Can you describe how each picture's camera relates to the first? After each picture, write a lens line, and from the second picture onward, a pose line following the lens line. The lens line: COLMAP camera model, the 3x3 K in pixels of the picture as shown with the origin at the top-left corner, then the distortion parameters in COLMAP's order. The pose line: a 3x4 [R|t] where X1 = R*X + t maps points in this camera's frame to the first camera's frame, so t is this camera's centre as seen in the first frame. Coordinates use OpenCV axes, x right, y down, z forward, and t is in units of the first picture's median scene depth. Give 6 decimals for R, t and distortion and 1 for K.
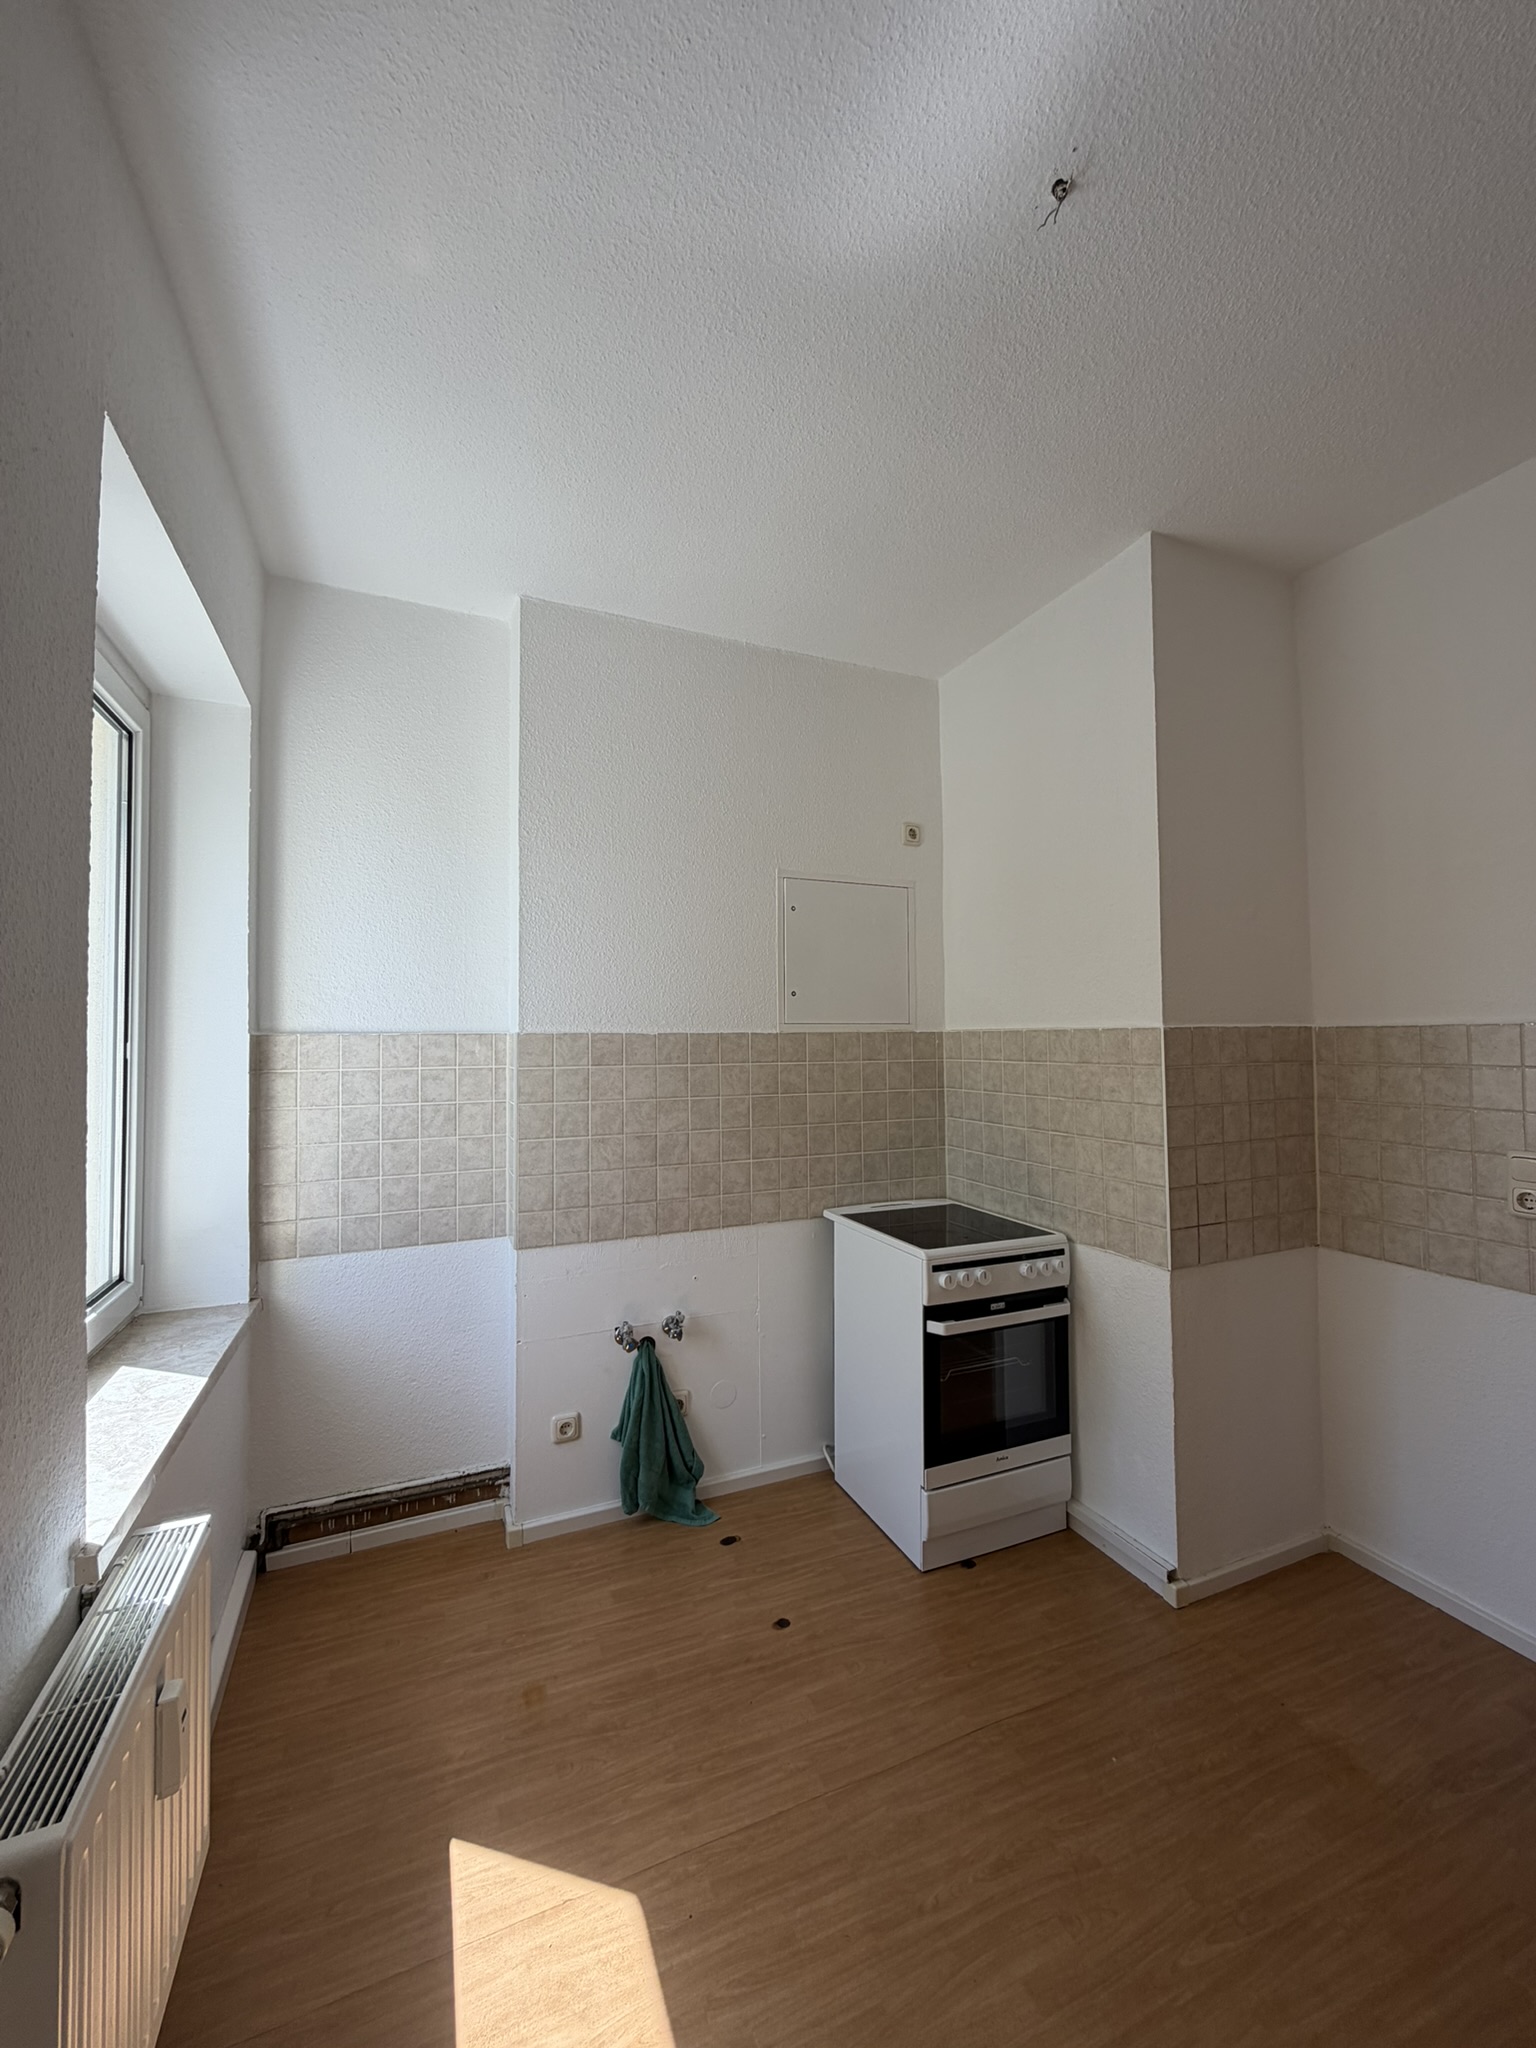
lens RADIAL K [[814.1, 0, 763.6], [0, 814.1, 1016.9], [0, 0, 1]] dist [-0.000419, 0.000443]
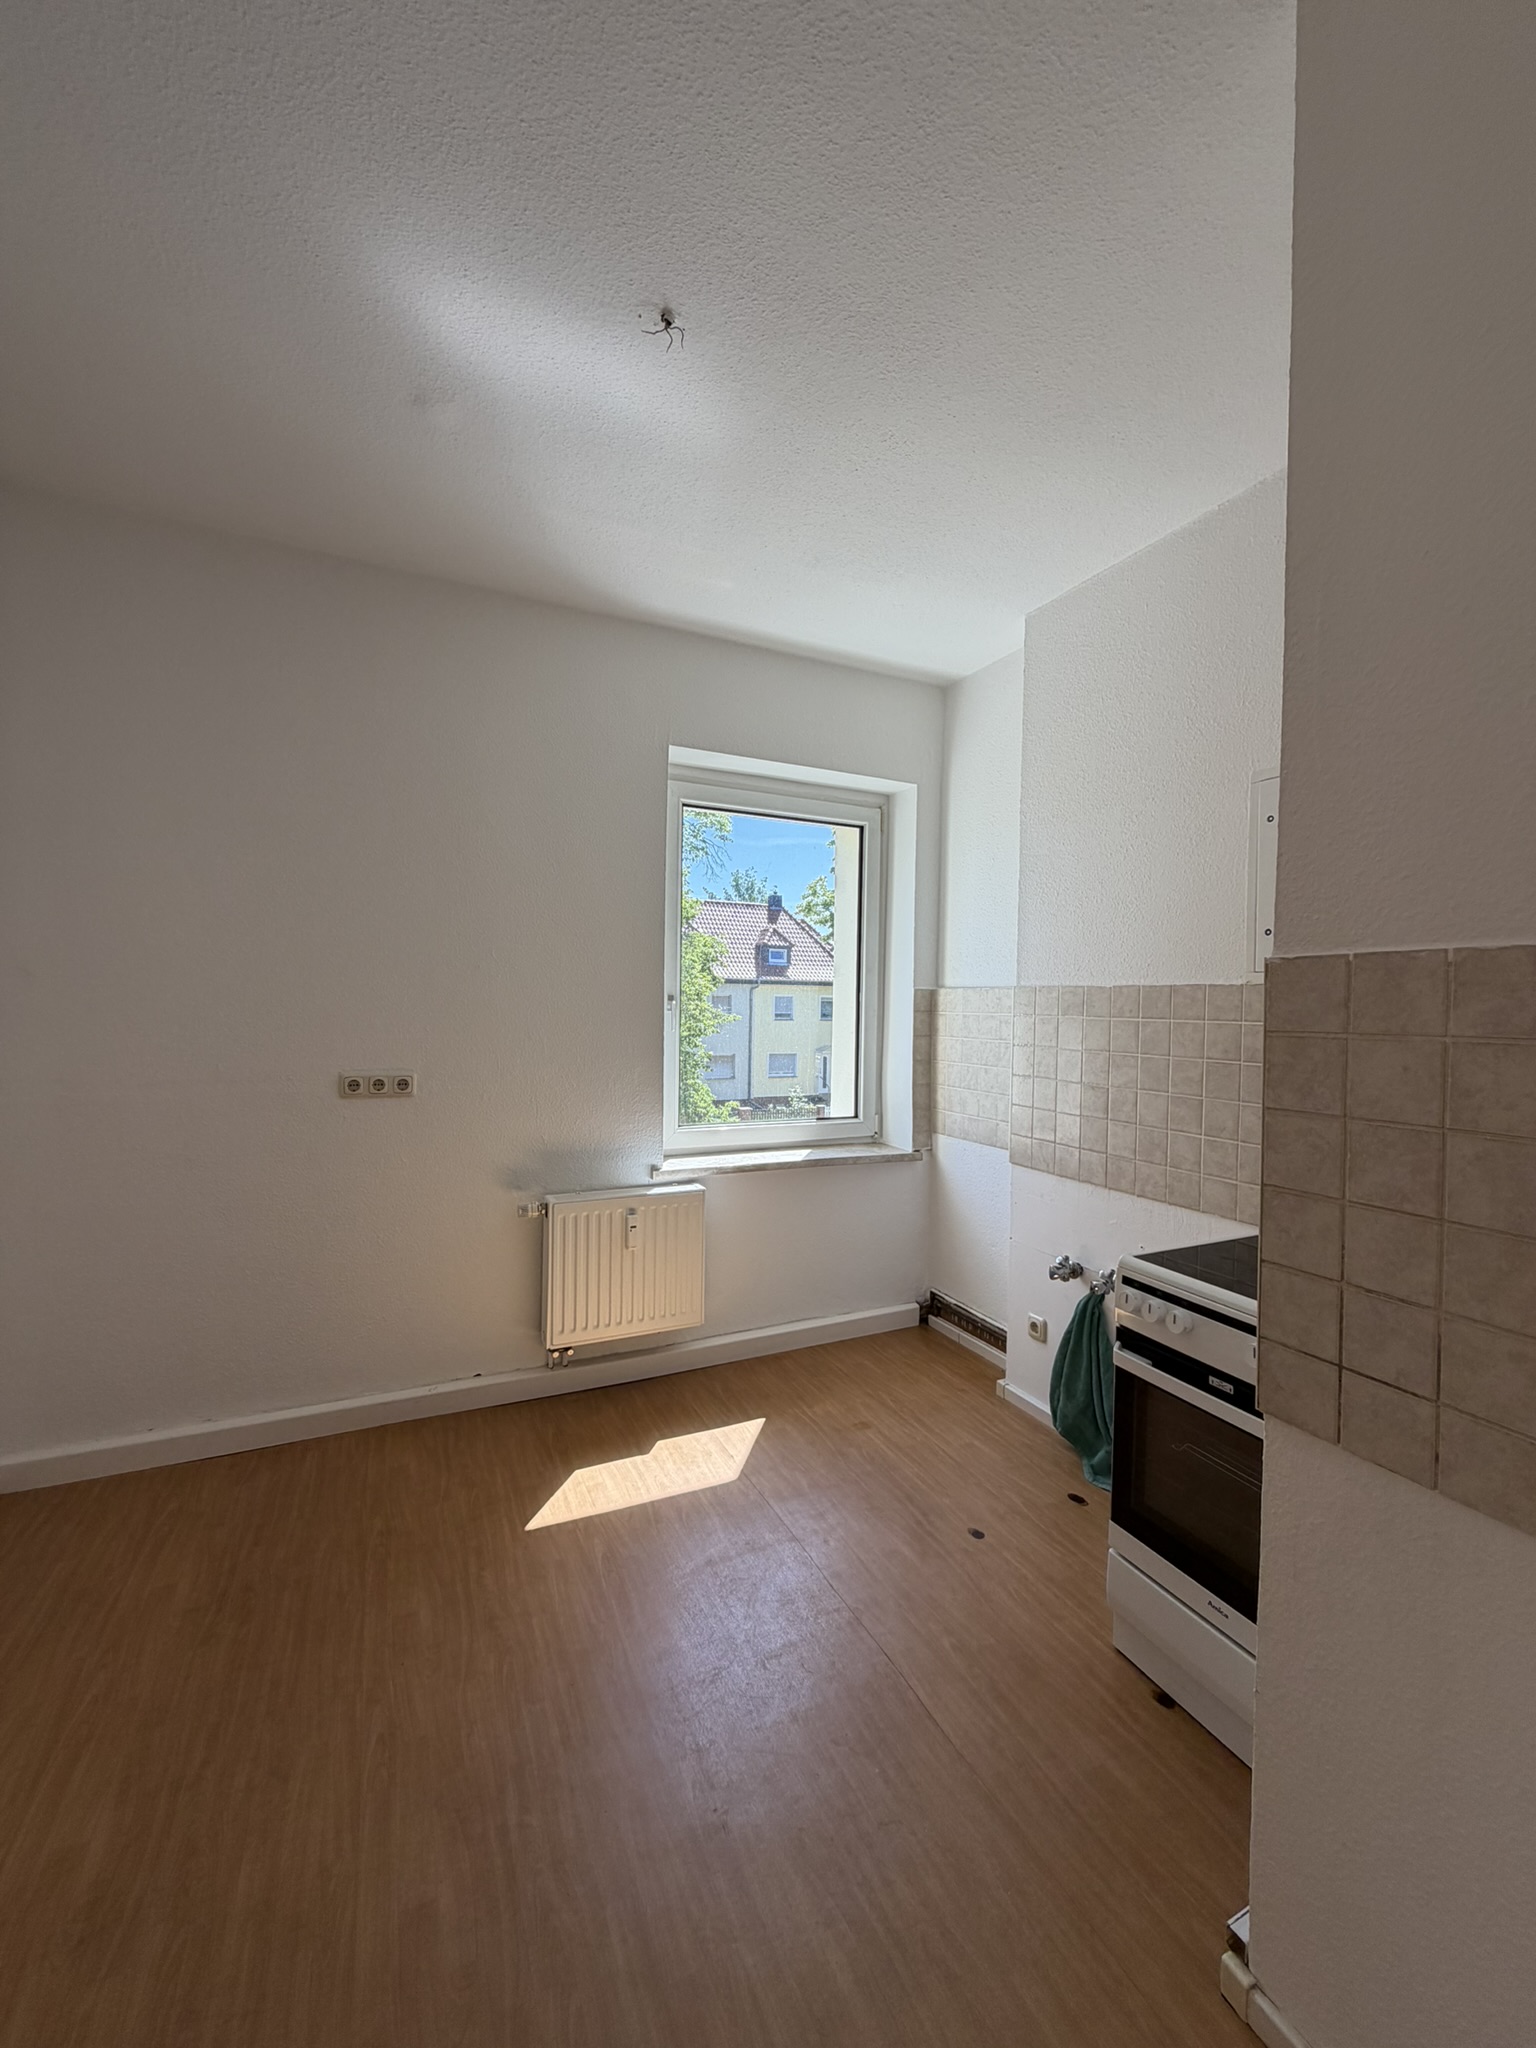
lens RADIAL K [[814.1, 0, 763.6], [0, 814.1, 1016.9], [0, 0, 1]] dist [-0.000419, 0.000443]
pose [[0.042611, 0.025053, -0.998778, 0.893587], [0.009898, 0.999626, 0.025497, 0.030381], [0.999043, -0.010972, 0.042347, 0.574017]]
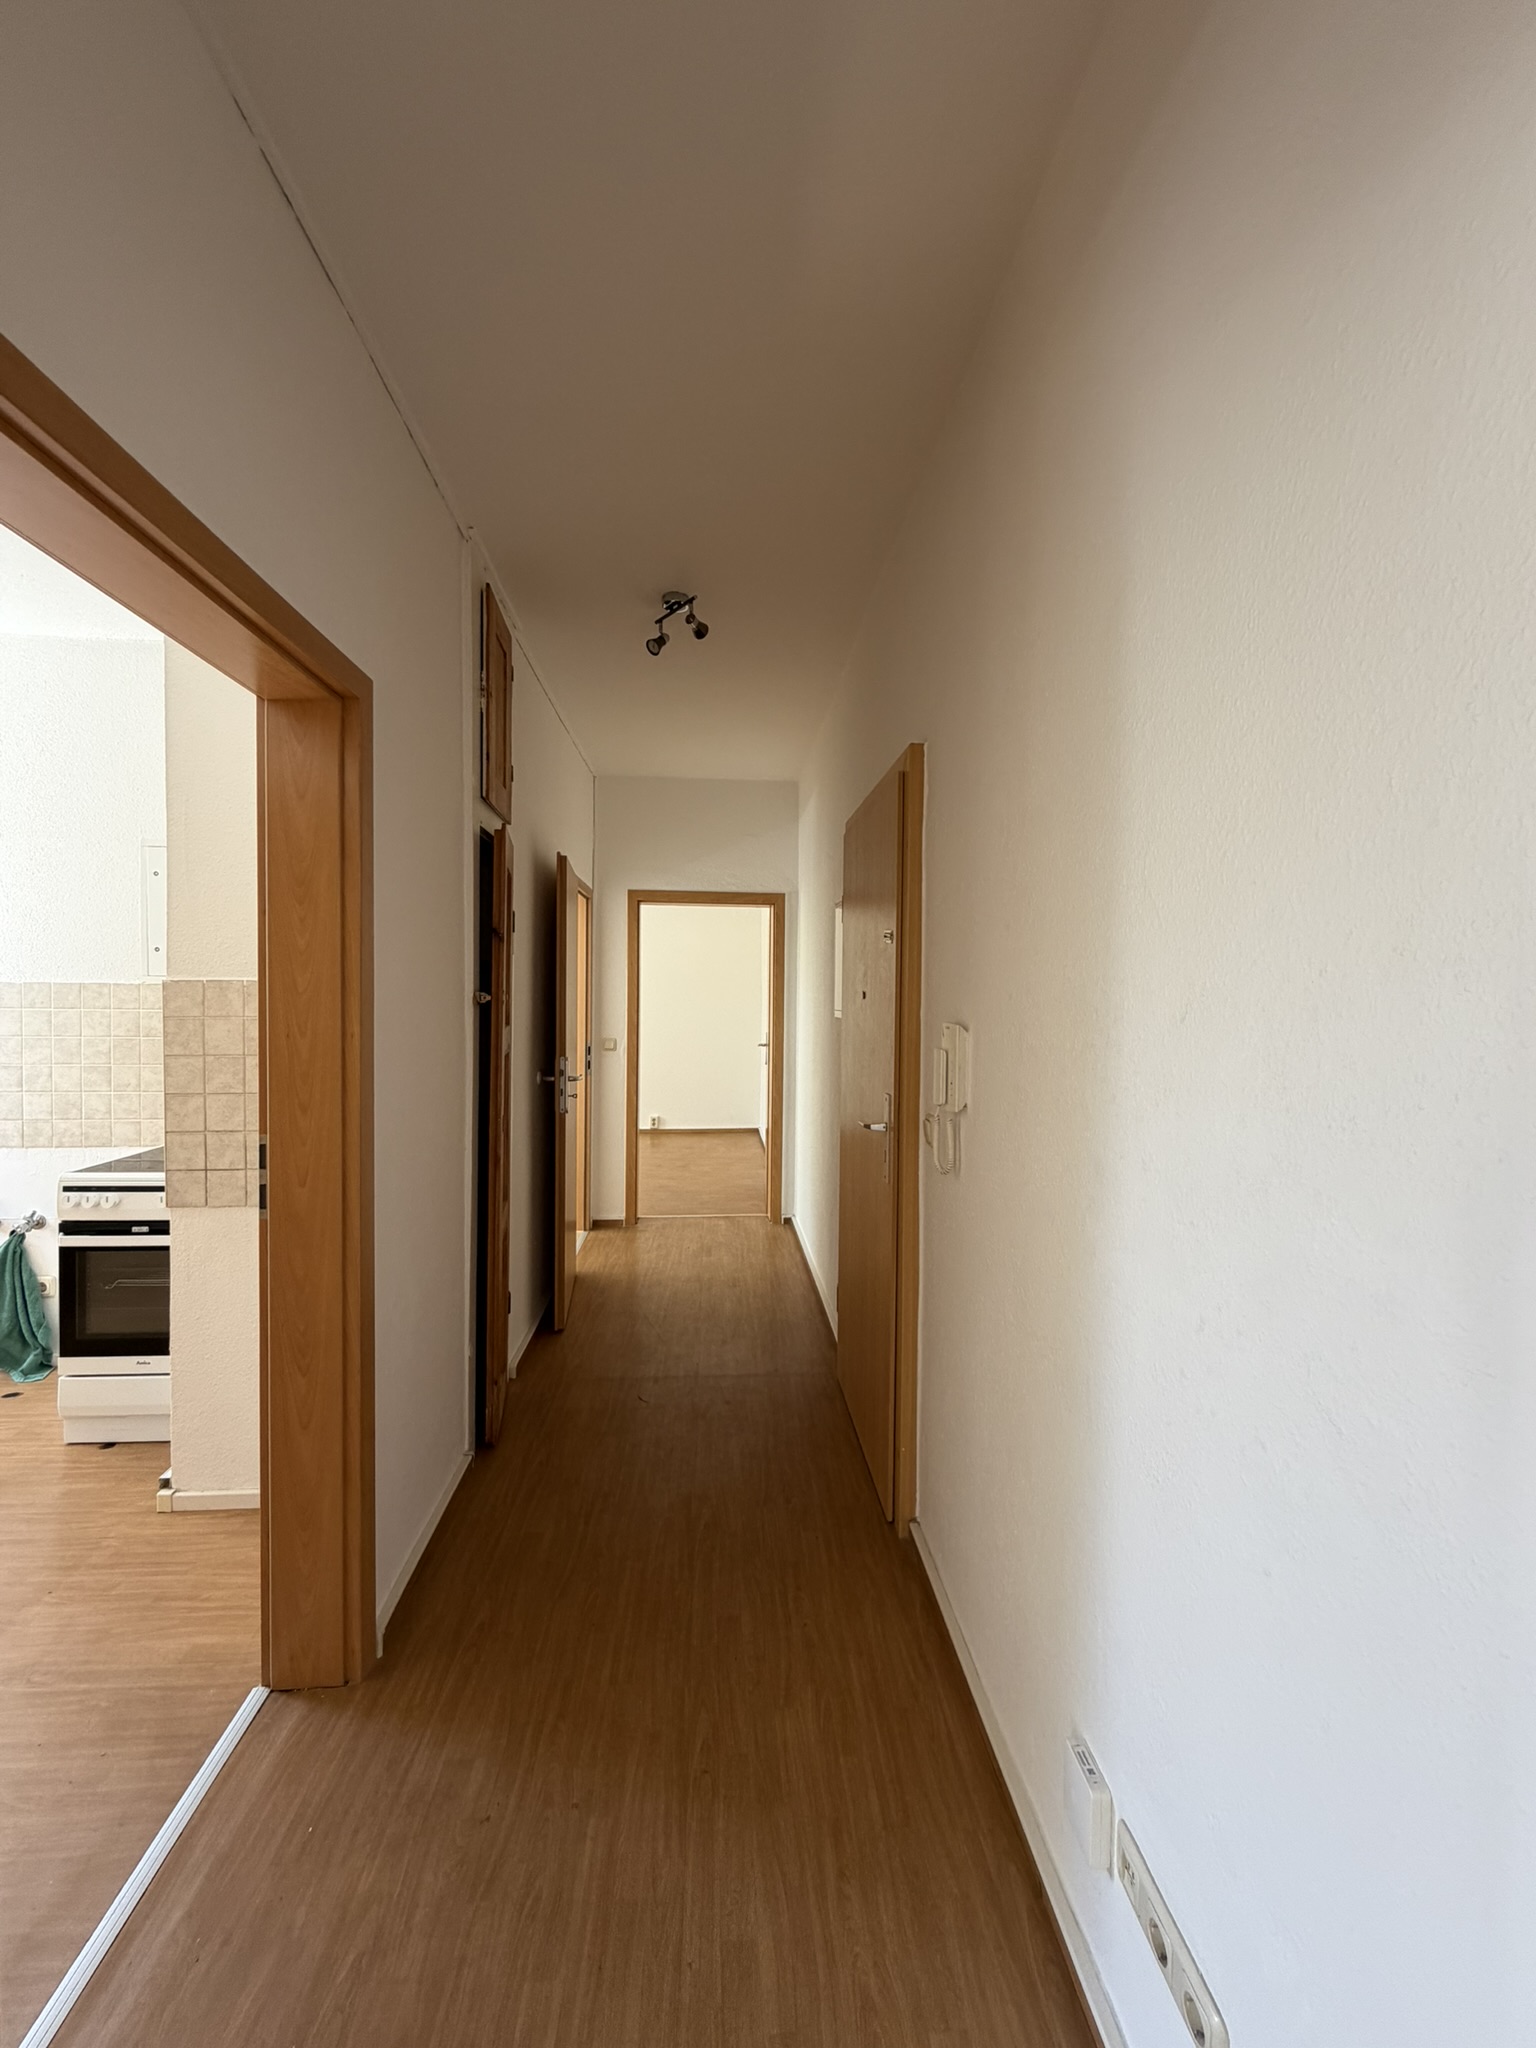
lens RADIAL K [[814.1, 0, 763.6], [0, 814.1, 1016.9], [0, 0, 1]] dist [-0.000419, 0.000443]
pose [[0.948143, 0.023902, -0.316945, 1.382527], [-0.007629, 0.998593, 0.052484, -0.000355], [0.317754, -0.047345, 0.946990, 0.219567]]
